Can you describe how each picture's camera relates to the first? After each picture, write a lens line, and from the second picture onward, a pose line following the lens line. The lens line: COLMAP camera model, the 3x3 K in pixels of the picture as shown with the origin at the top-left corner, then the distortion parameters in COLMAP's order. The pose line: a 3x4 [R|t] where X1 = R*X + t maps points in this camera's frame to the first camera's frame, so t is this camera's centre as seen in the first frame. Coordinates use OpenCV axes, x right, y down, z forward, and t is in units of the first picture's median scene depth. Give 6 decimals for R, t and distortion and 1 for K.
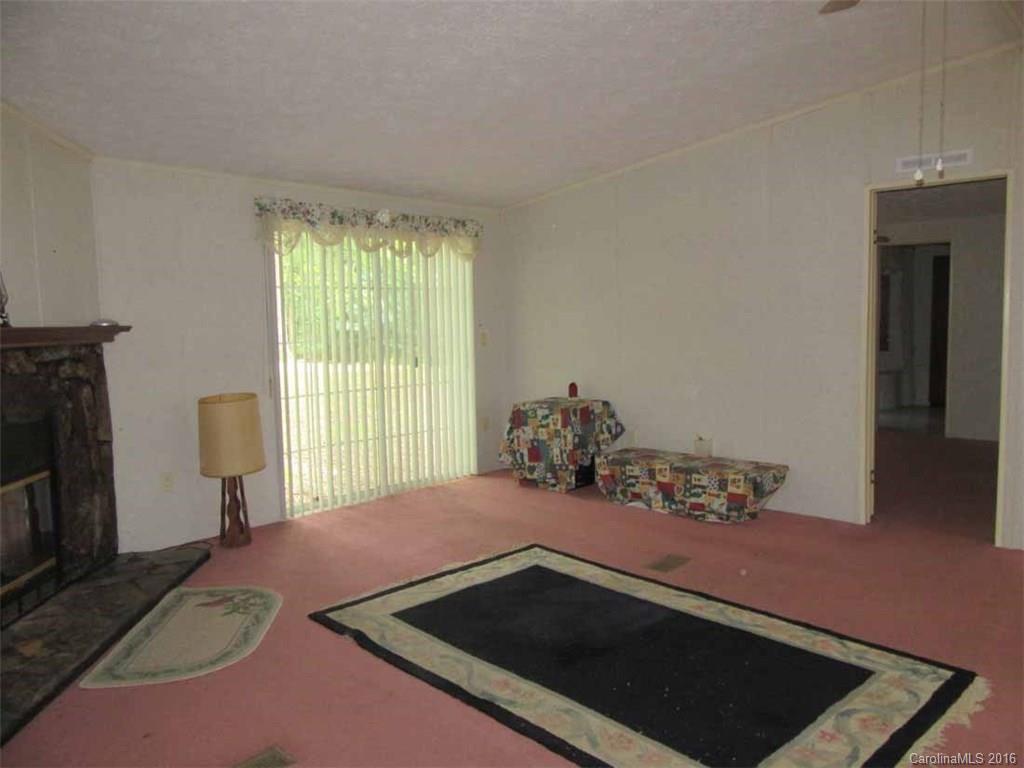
lens RADIAL K [[754.7, 0, 512.0], [0, 754.7, 384.0], [0, 0, 1]] dist [-0.008651, -0.004932]
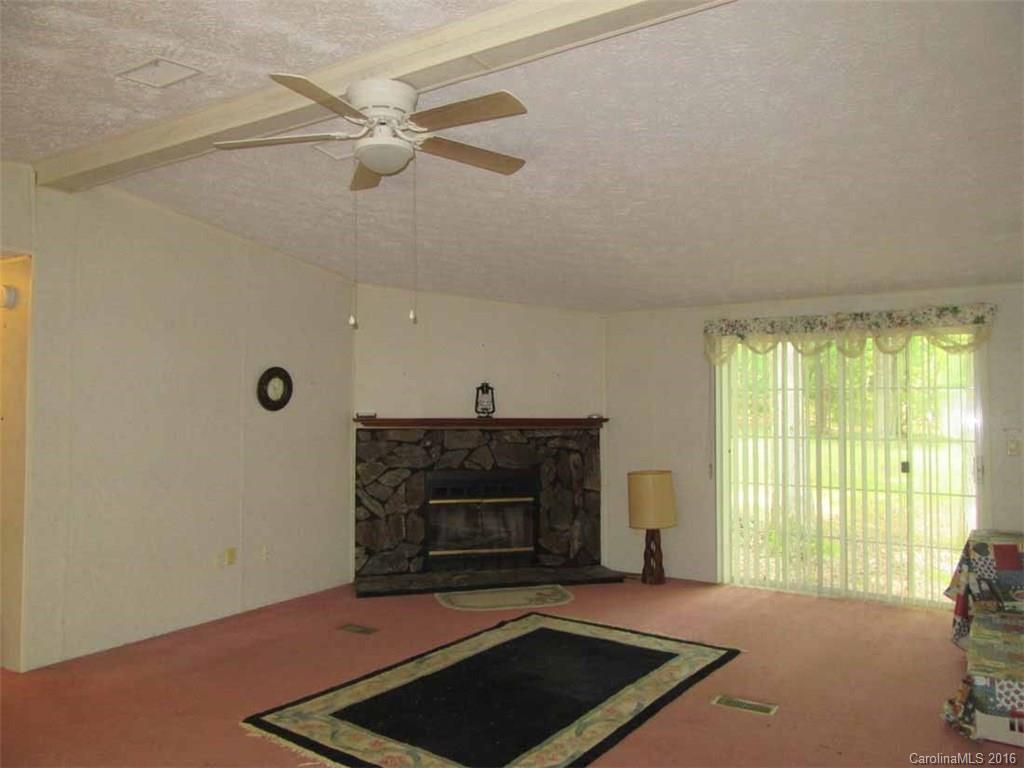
lens RADIAL K [[754.7, 0, 512.0], [0, 754.7, 384.0], [0, 0, 1]] dist [-0.008651, -0.004932]
pose [[0.186647, -0.011726, -0.982357, 1.031182], [-0.088742, 0.995640, -0.028745, -0.088951], [0.978411, 0.092542, 0.184792, 0.531821]]
